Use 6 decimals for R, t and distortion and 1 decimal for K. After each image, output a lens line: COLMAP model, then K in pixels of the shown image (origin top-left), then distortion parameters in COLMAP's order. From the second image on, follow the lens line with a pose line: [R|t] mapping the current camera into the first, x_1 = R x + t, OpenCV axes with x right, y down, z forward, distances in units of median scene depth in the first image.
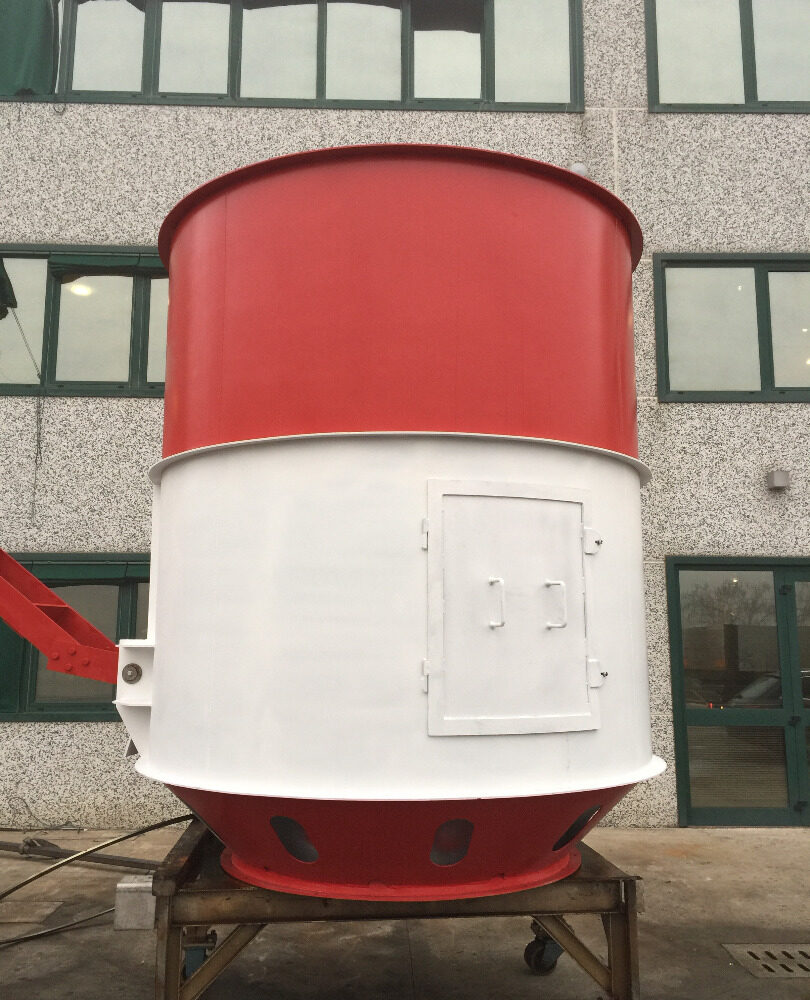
lens RADIAL K [[915.4, 0, 407.3], [0, 915.4, 500.1], [0, 0, 1]] dist [0.062402, 0.000000]
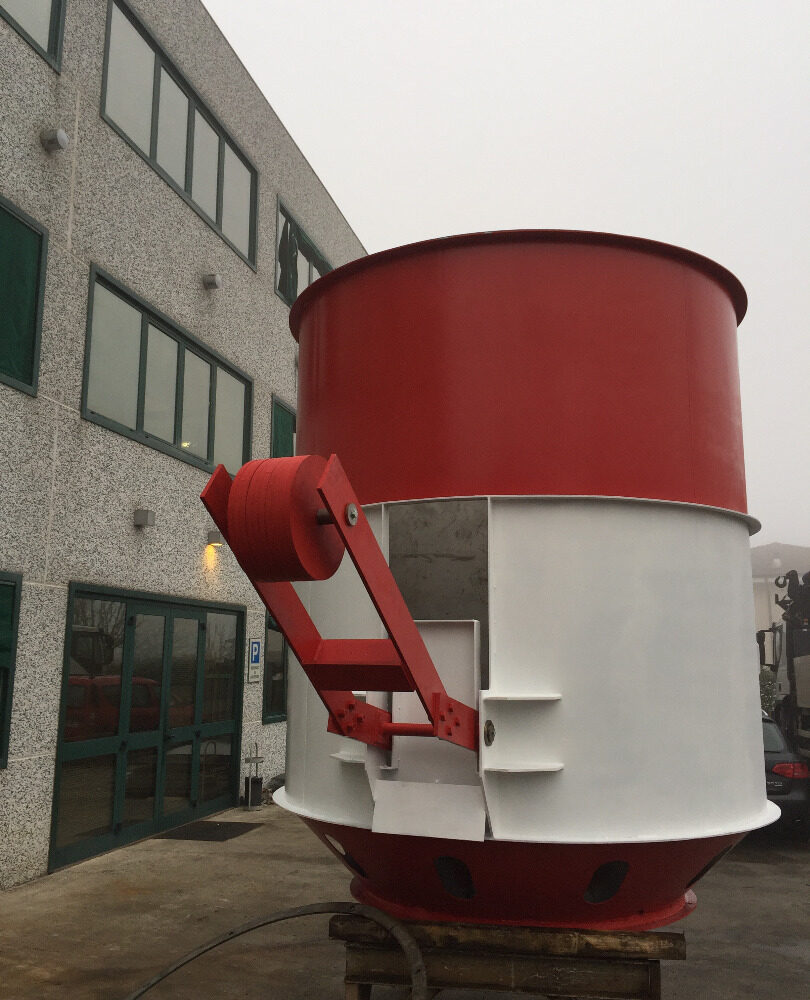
lens RADIAL K [[915.4, 0, 408.0], [0, 915.4, 498.0], [0, 0, 1]] dist [0.062402, 0.000000]
pose [[0.277093, 0.167877, 0.946064, -0.517766], [-0.150969, 0.979995, -0.129681, 0.046857], [-0.948909, -0.106893, 0.296894, 0.392502]]
